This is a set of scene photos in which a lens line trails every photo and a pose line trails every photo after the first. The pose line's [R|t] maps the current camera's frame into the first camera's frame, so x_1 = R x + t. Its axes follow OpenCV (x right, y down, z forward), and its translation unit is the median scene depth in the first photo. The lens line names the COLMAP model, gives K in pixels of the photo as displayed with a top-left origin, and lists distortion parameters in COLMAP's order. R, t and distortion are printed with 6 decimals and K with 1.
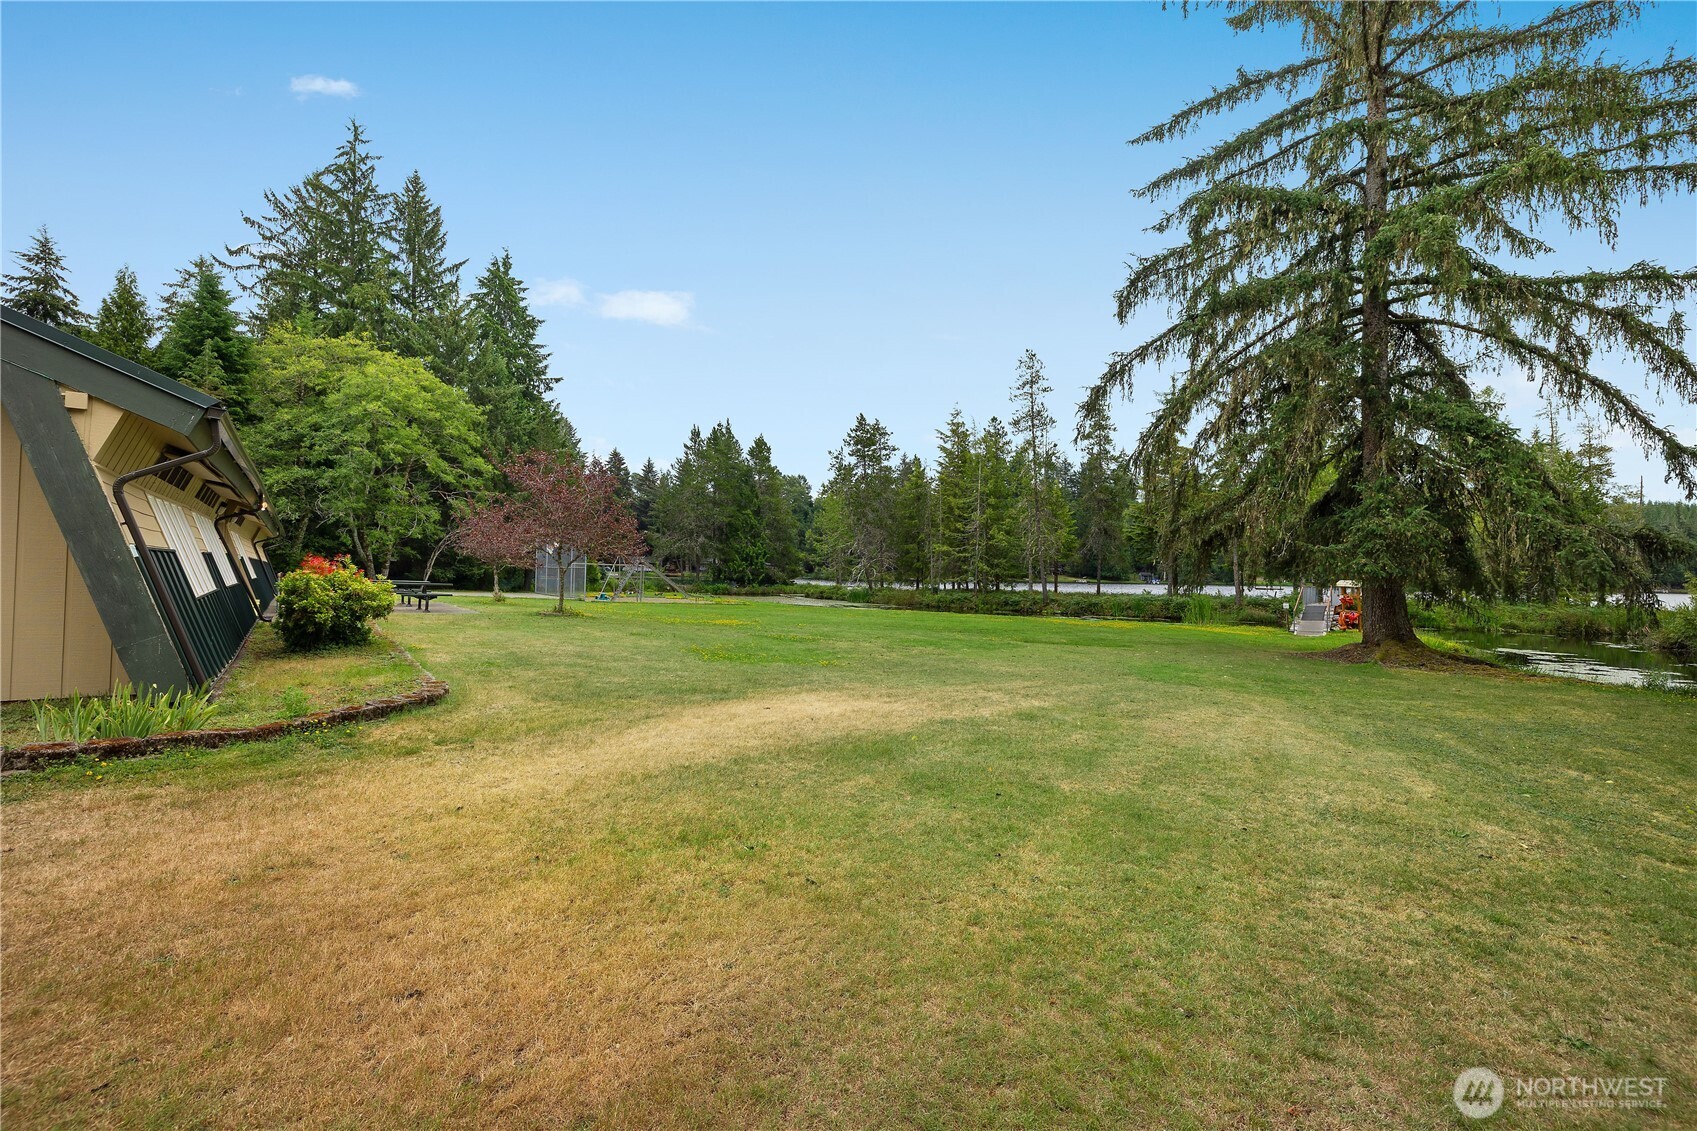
lens RADIAL K [[786.5, 0, 844.9], [0, 786.5, 563.5], [0, 0, 1]] dist [-0.005983, 0.000052]
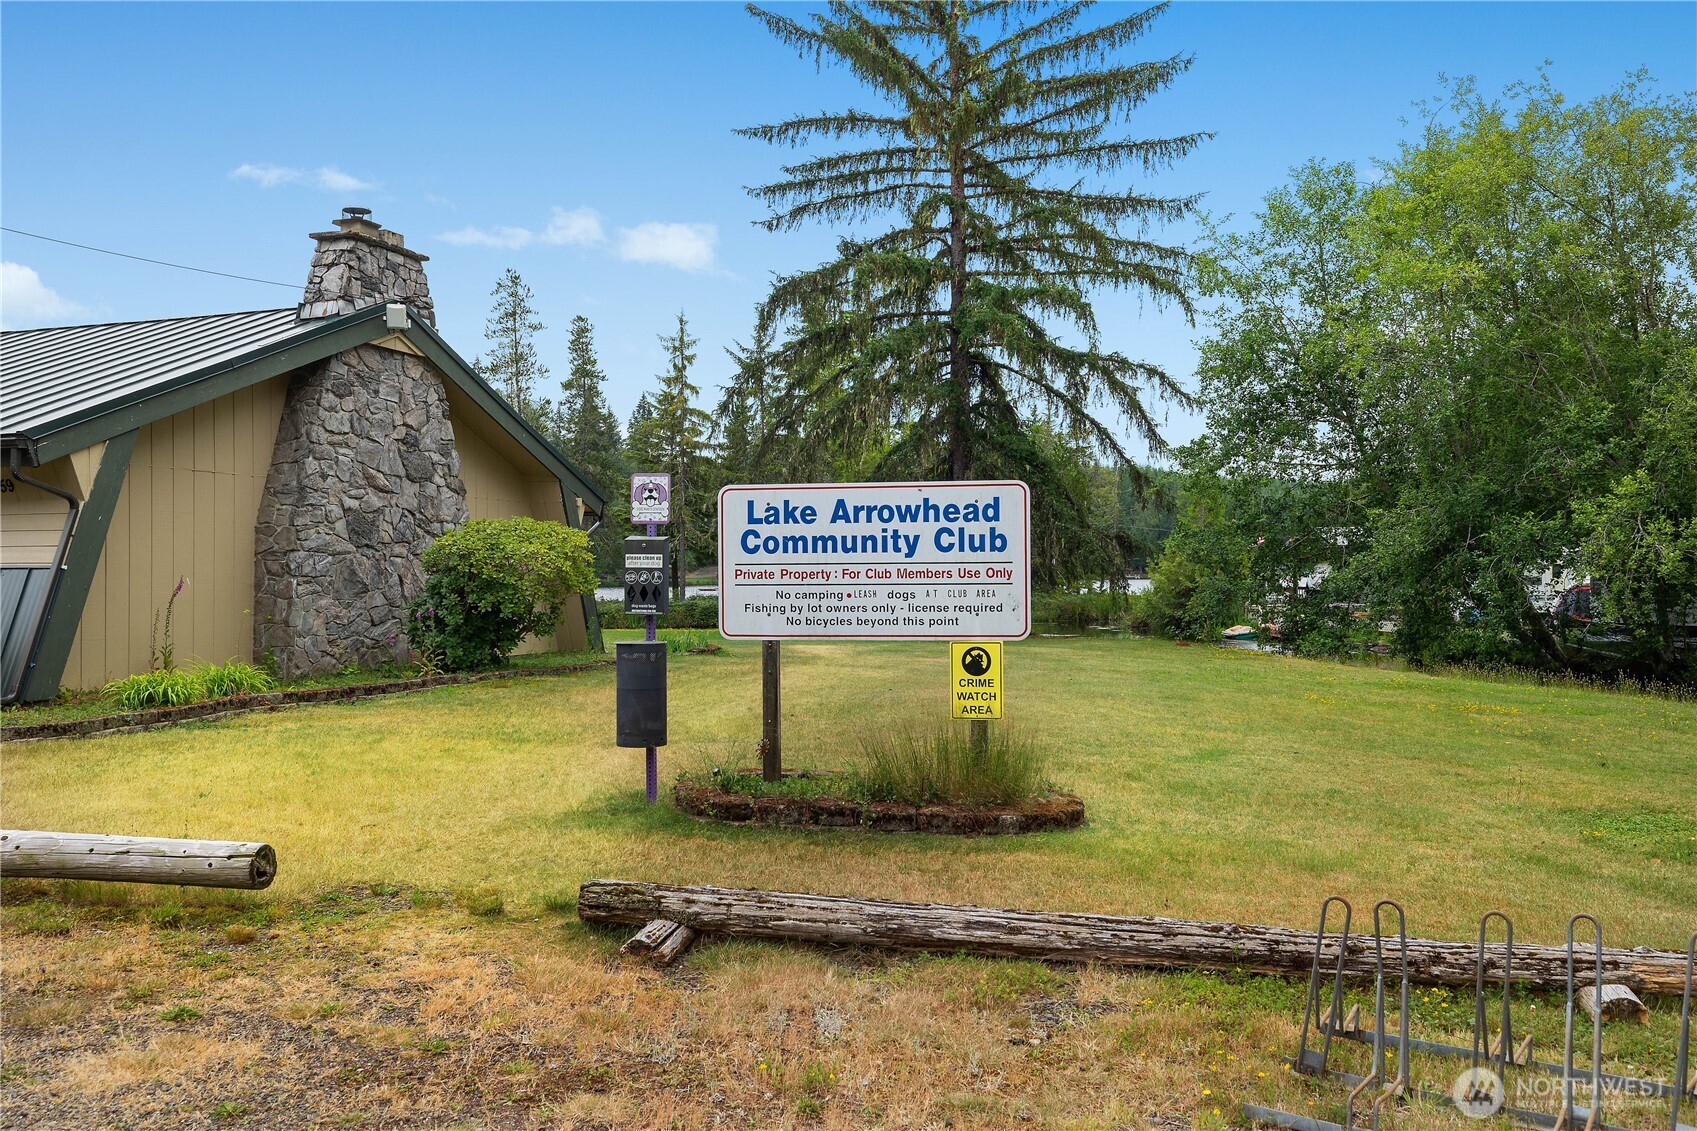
lens RADIAL K [[1421.6, 0, 849.2], [0, 1421.6, 564.7], [0, 0, 1]] dist [0.007439, 0.000849]
pose [[0.819038, -0.022329, 0.573305, -0.686913], [0.018656, 0.999750, 0.012286, -0.021140], [-0.573436, 0.000633, 0.819250, -0.661931]]
